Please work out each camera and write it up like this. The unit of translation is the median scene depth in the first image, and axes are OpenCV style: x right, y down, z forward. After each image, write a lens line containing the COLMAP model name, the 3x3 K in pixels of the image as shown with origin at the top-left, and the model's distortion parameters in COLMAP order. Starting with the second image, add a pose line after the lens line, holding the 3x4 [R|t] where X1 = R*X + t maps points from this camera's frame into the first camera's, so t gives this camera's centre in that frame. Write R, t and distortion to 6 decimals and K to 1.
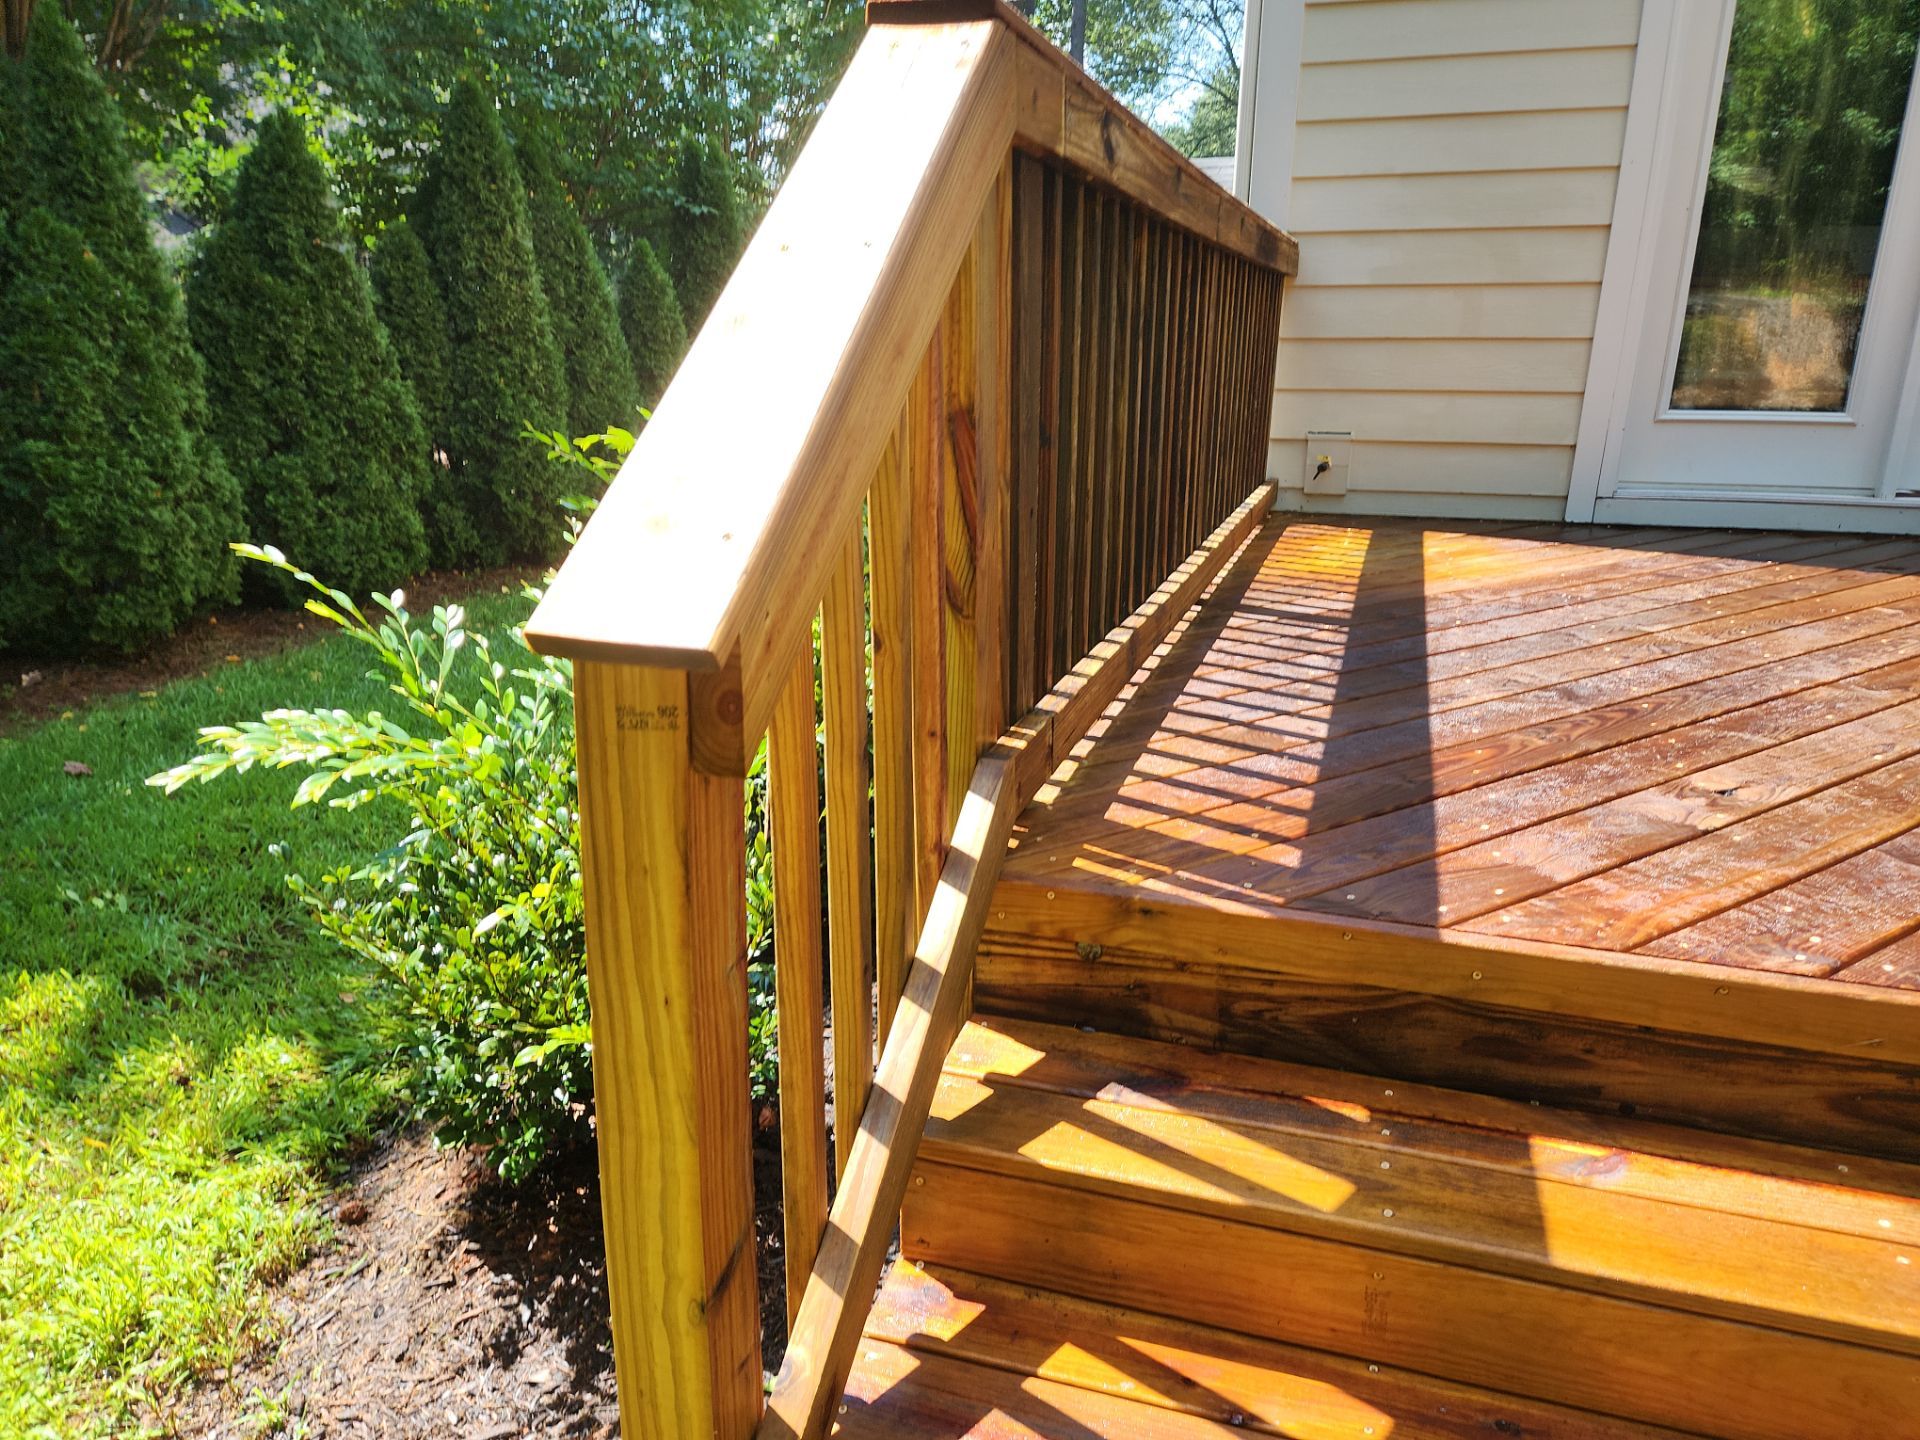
lens RADIAL K [[1326.9, 0, 963.8], [0, 1326.9, 754.8], [0, 0, 1]] dist [0.081556, -0.087232]
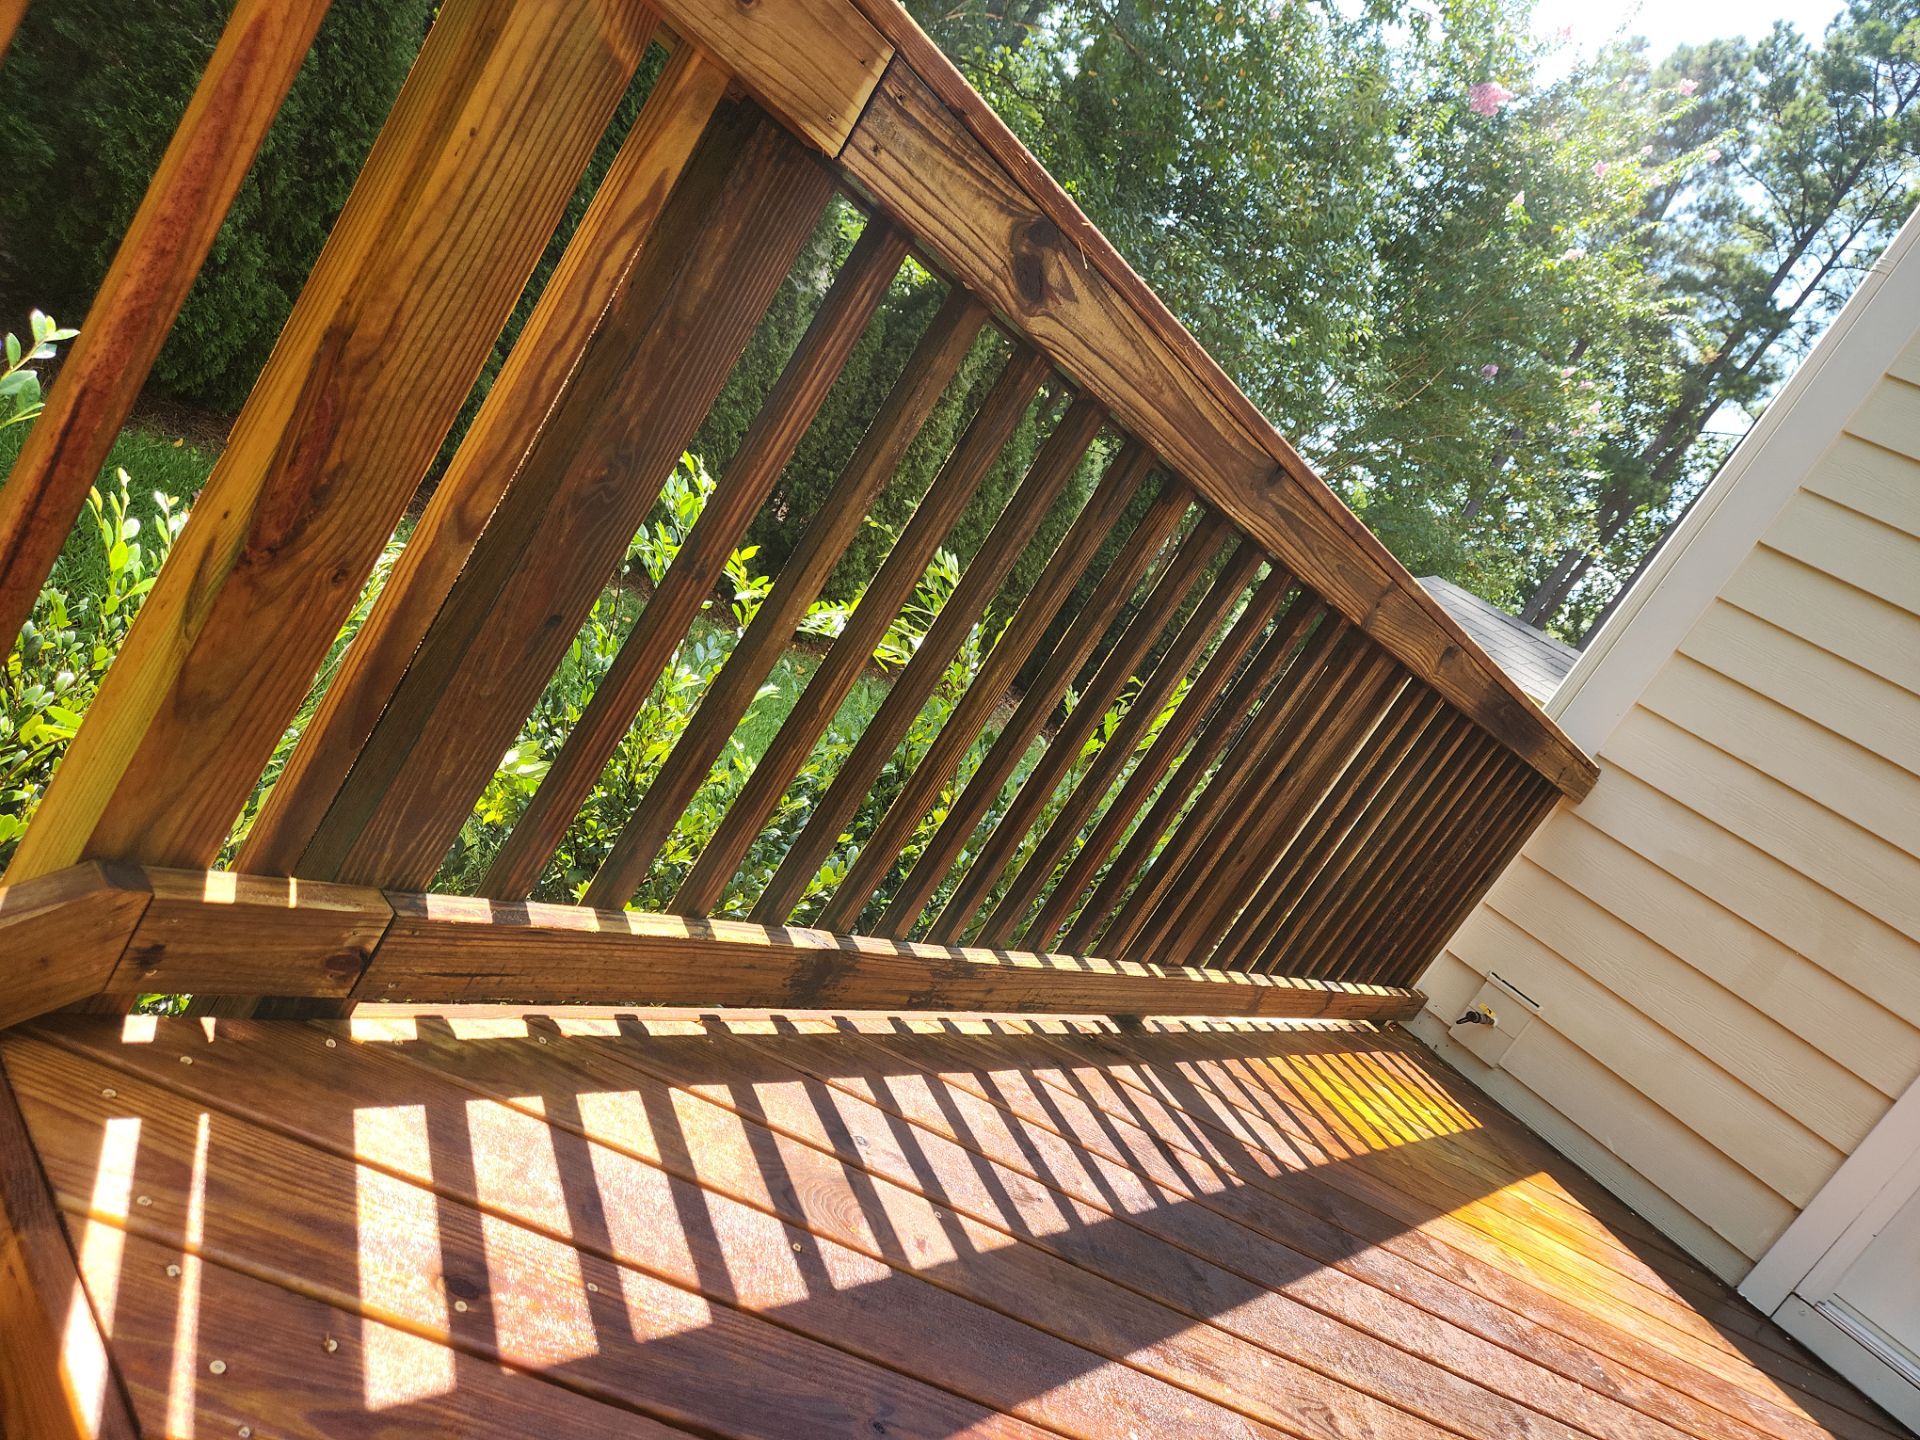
lens RADIAL K [[1311.2, 0, 960.0], [0, 1311.2, 720.0], [0, 0, 1]] dist [0.071381, -0.066219]
pose [[0.781257, 0.554858, -0.285954, 0.386428], [-0.604881, 0.786069, -0.127333, -0.174505], [0.154128, 0.272448, 0.949745, 0.436675]]
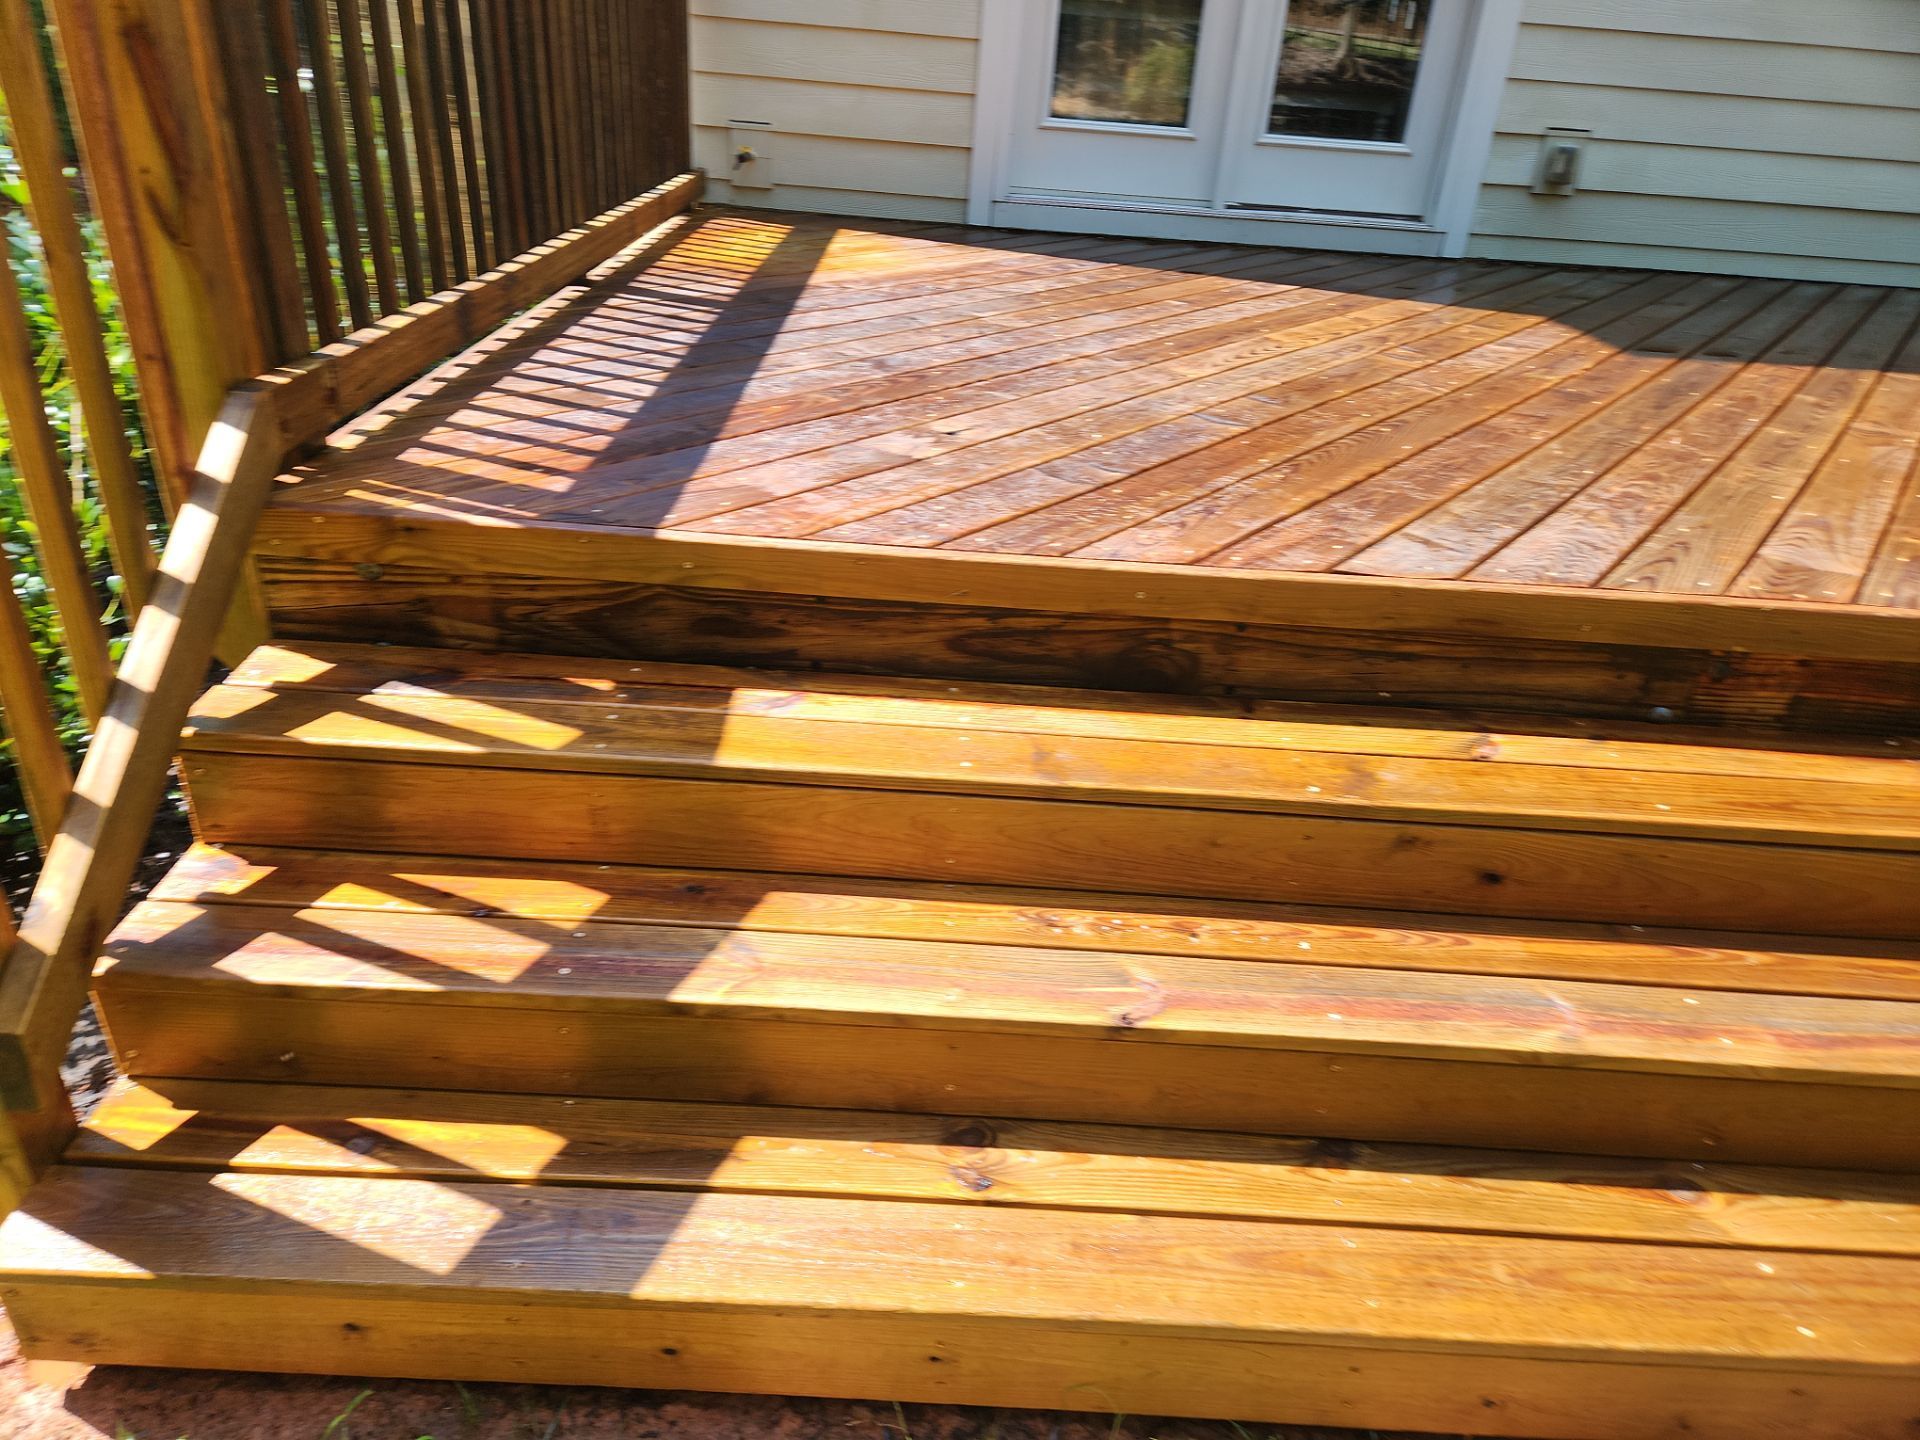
lens RADIAL K [[1326.9, 0, 963.8], [0, 1326.9, 754.8], [0, 0, 1]] dist [0.081556, -0.087232]
pose [[0.949225, -0.089503, 0.301598, 0.190538], [0.029951, 0.980032, 0.196572, 0.081683], [-0.313169, -0.177558, 0.932951, -0.208538]]
